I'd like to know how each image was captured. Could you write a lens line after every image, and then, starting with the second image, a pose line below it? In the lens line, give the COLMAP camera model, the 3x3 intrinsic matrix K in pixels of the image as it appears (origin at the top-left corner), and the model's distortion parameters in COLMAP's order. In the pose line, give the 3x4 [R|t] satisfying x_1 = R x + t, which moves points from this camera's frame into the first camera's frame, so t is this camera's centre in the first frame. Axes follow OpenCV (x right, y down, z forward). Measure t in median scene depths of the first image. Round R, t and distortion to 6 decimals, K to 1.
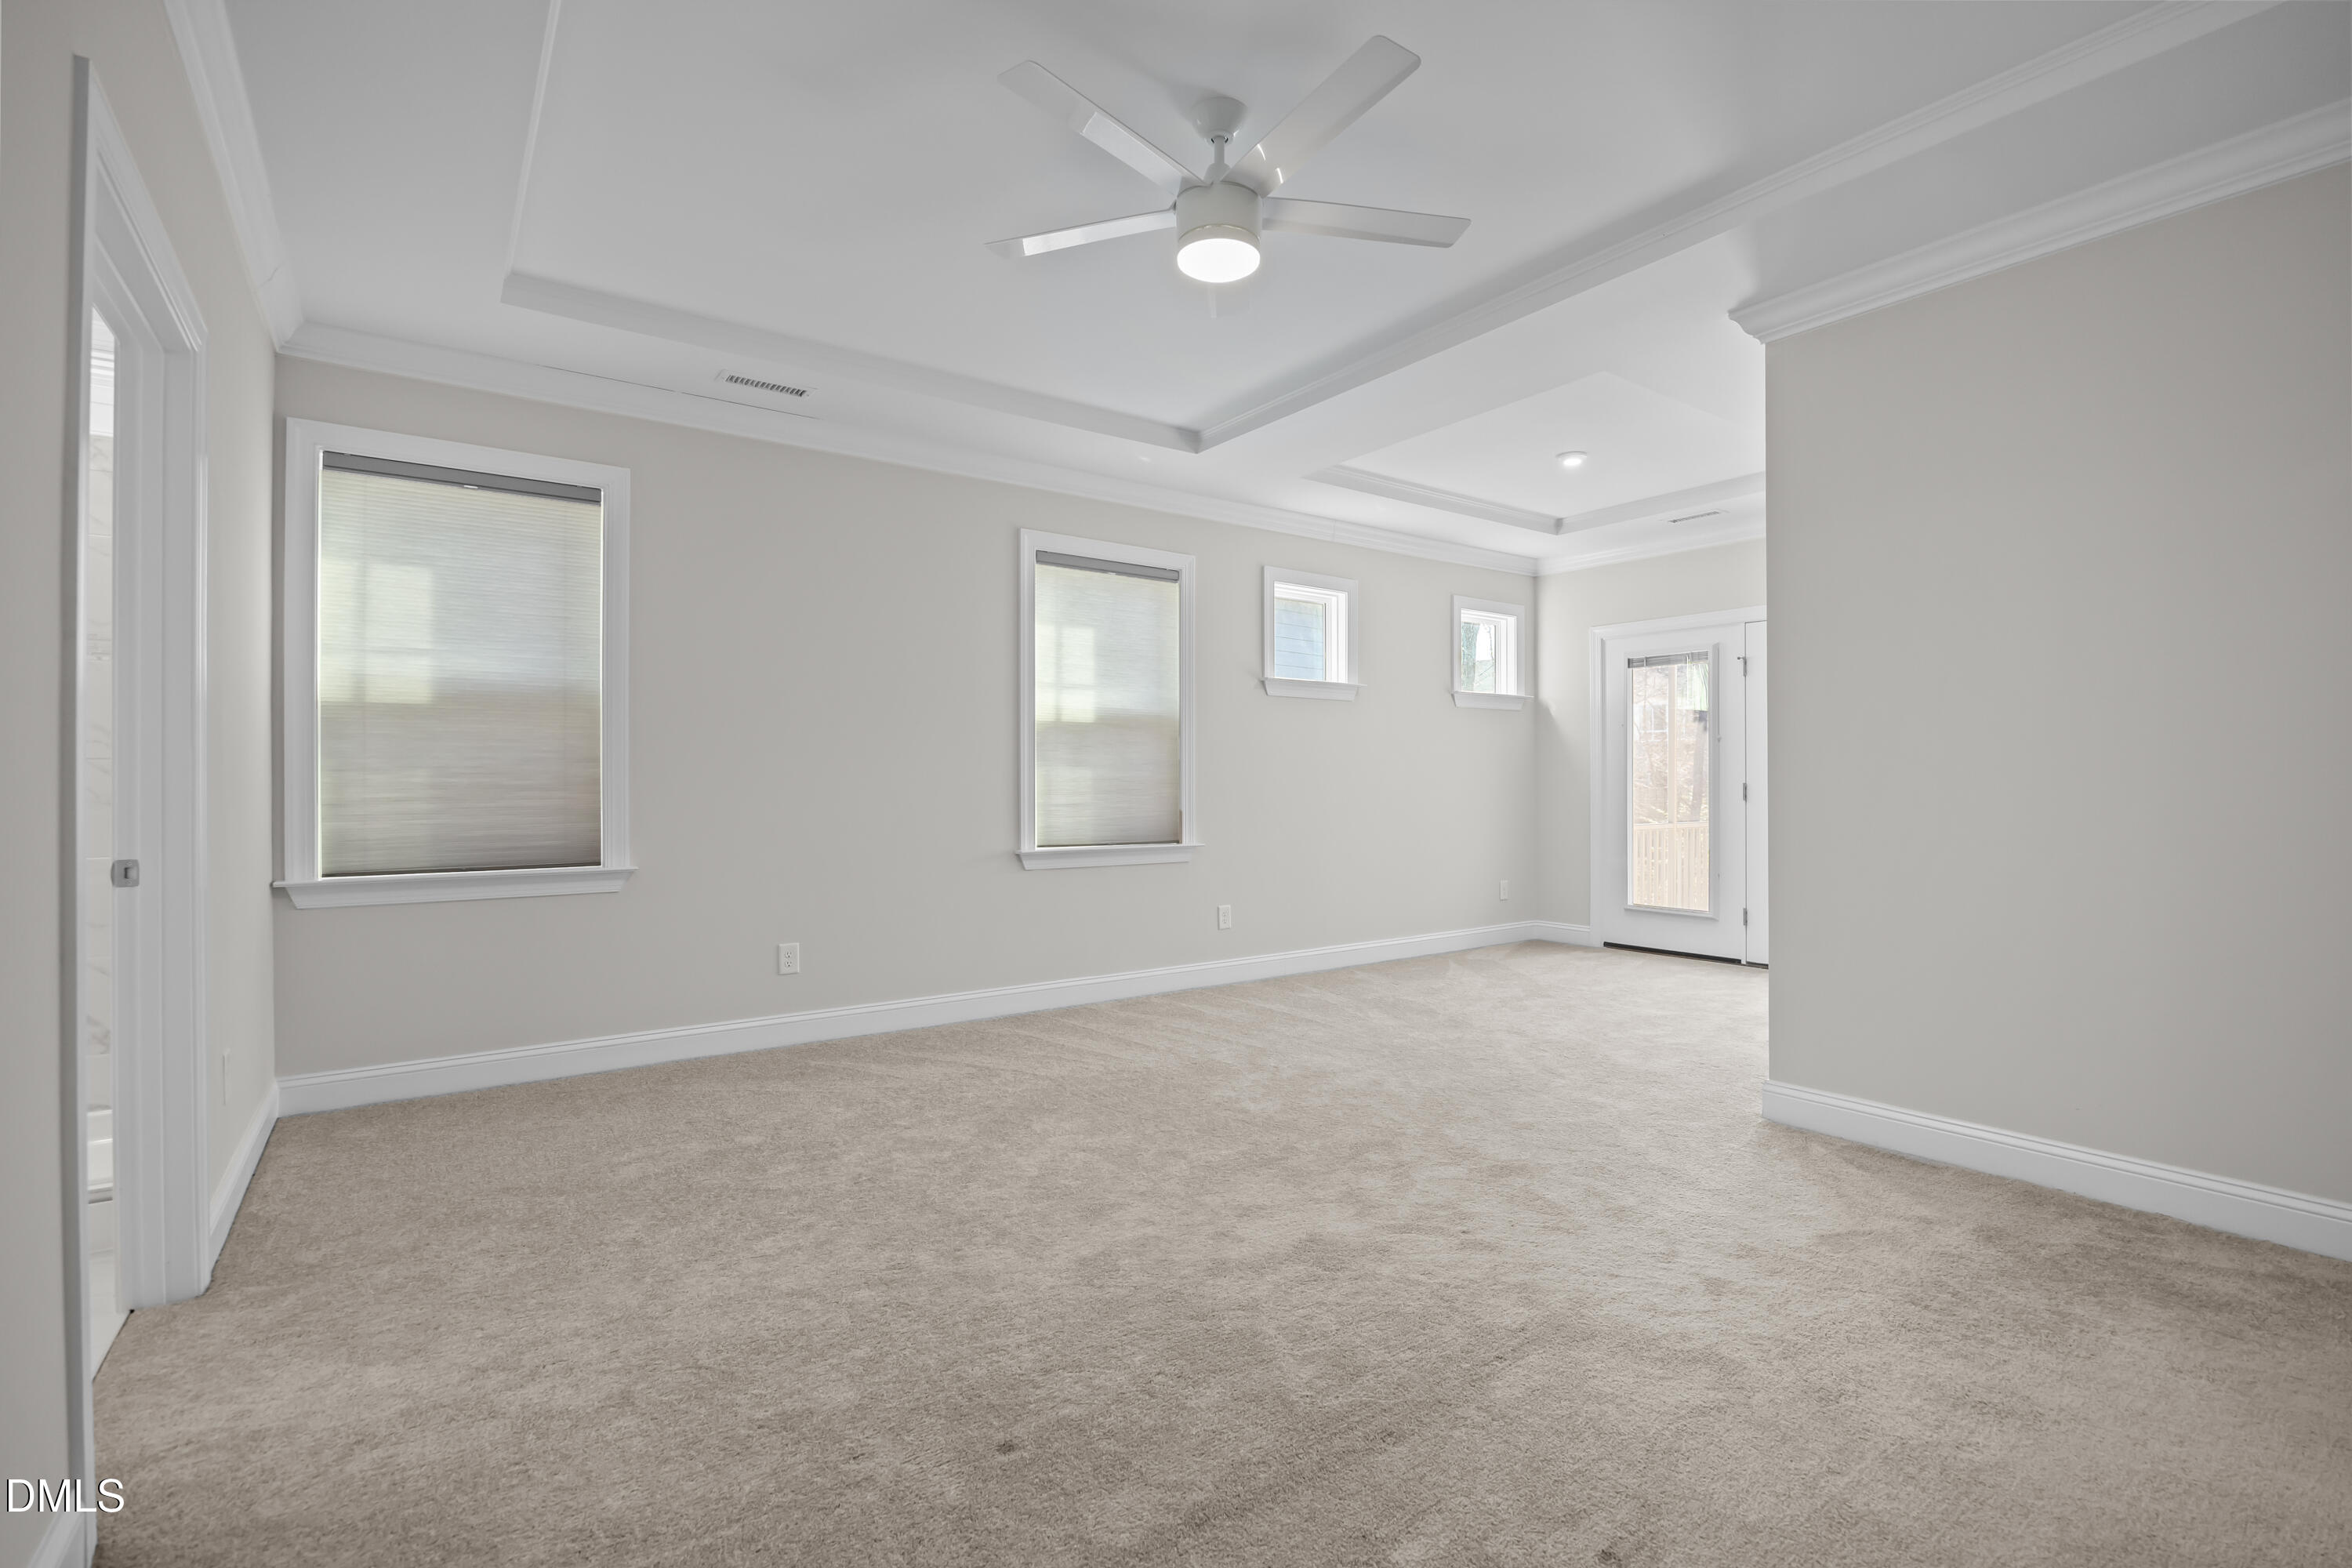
lens RADIAL K [[1085.3, 0, 1176.0], [0, 1085.3, 784.0], [0, 0, 1]] dist [-0.002212, -0.000083]
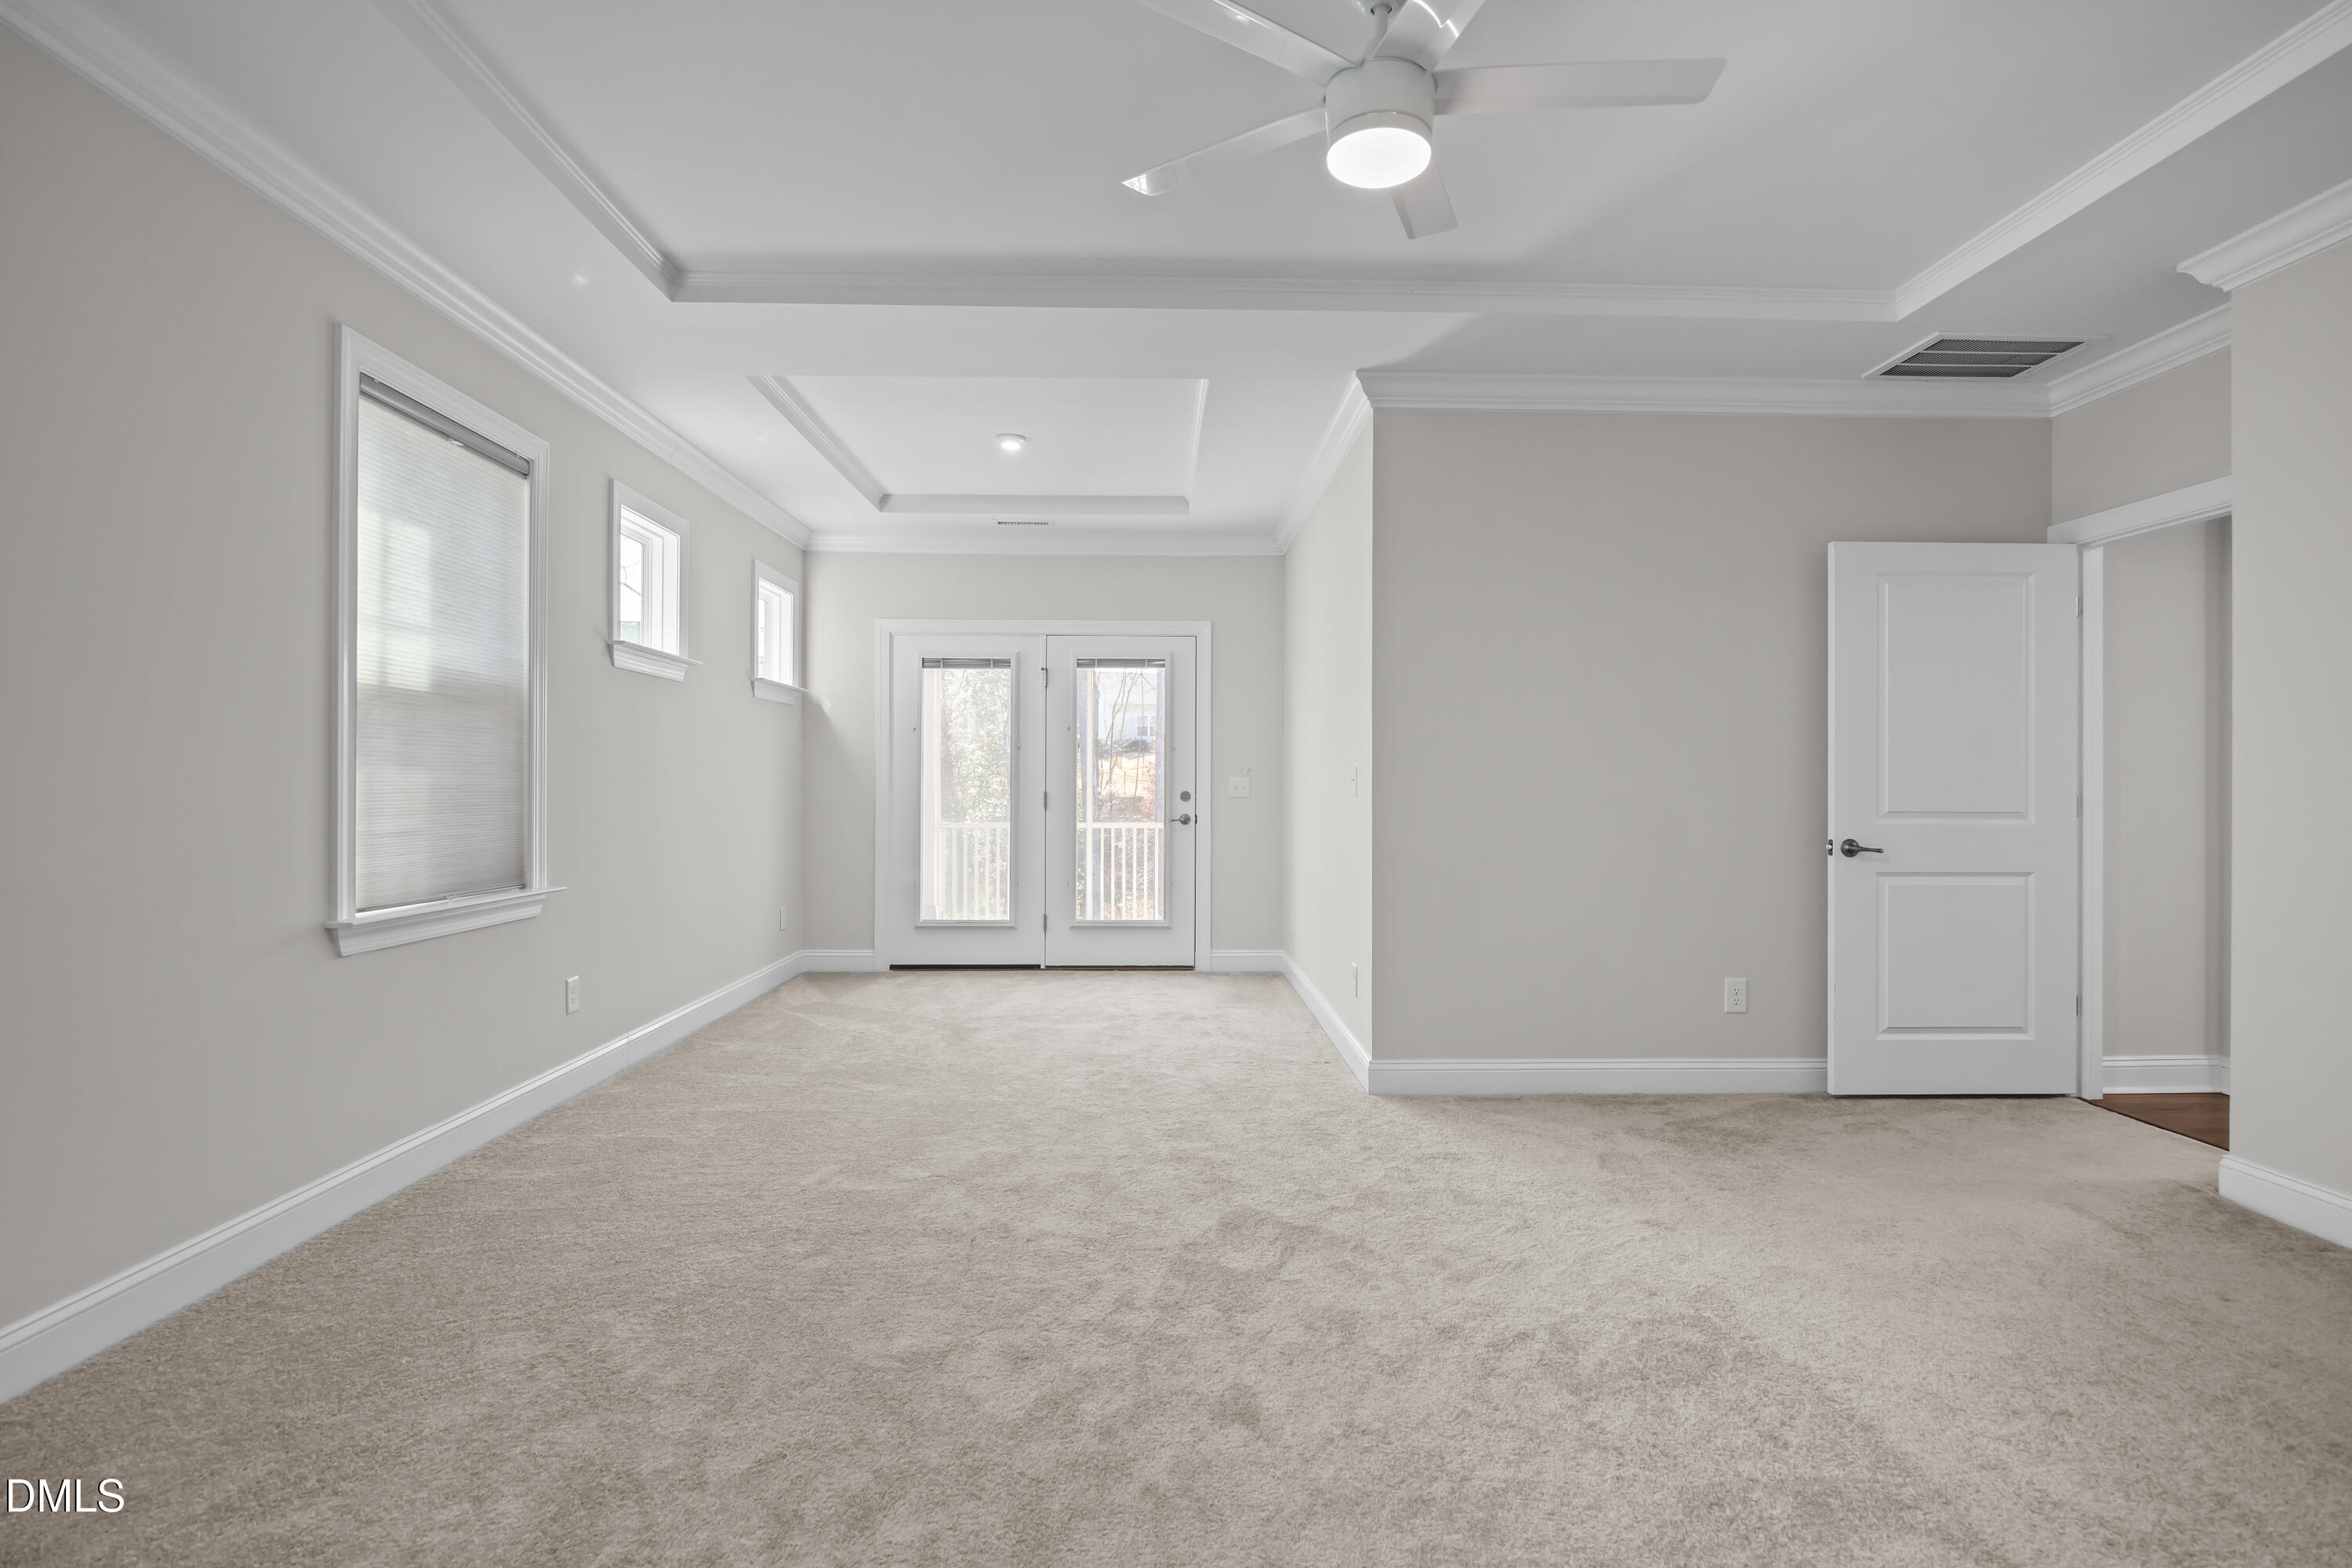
lens RADIAL K [[1188.9, 0, 1176.0], [0, 1188.9, 784.0], [0, 0, 1]] dist [-0.000742, 0.000208]
pose [[0.557272, 0.003706, 0.830322, -0.369438], [-0.003987, 0.999990, -0.001787, -0.007051], [-0.830320, -0.002315, 0.557282, 0.298402]]
